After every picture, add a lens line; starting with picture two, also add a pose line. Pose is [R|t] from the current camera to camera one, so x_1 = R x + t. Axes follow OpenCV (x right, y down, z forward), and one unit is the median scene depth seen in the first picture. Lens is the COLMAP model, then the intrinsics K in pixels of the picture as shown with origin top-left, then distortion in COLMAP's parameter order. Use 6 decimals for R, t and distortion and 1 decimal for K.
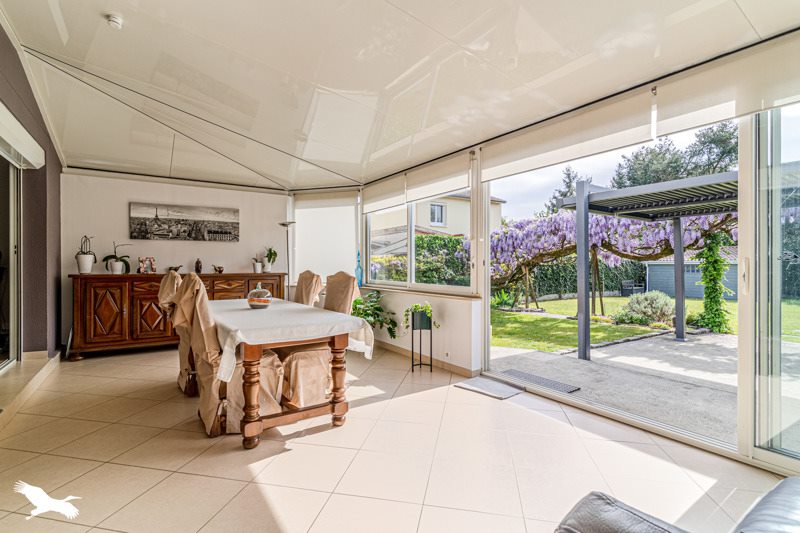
lens RADIAL K [[398.1, 0, 400.0], [0, 398.1, 266.5], [0, 0, 1]] dist [-0.003172, 0.000232]
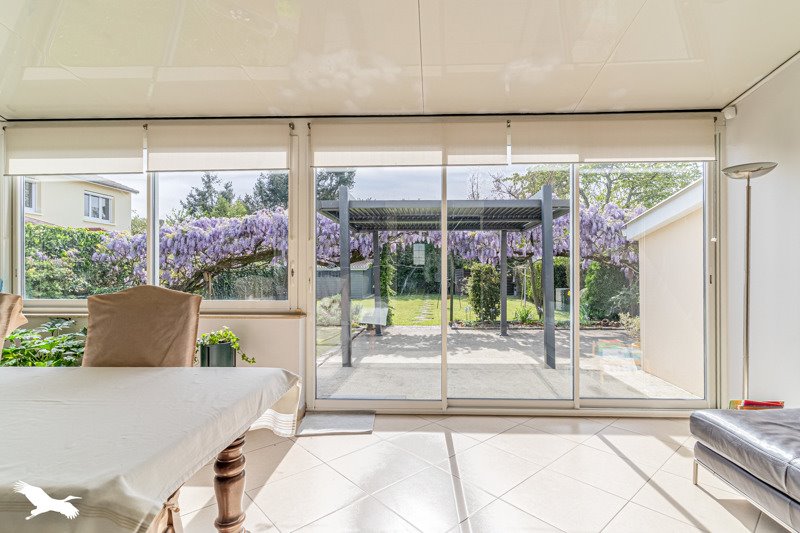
lens RADIAL K [[398.1, 0, 400.0], [0, 398.1, 266.5], [0, 0, 1]] dist [-0.003172, 0.000232]
pose [[0.560352, 0.007718, 0.828218, -0.159562], [0.004358, 0.999915, -0.012267, -0.001715], [-0.828243, 0.010483, 0.560271, 0.188828]]
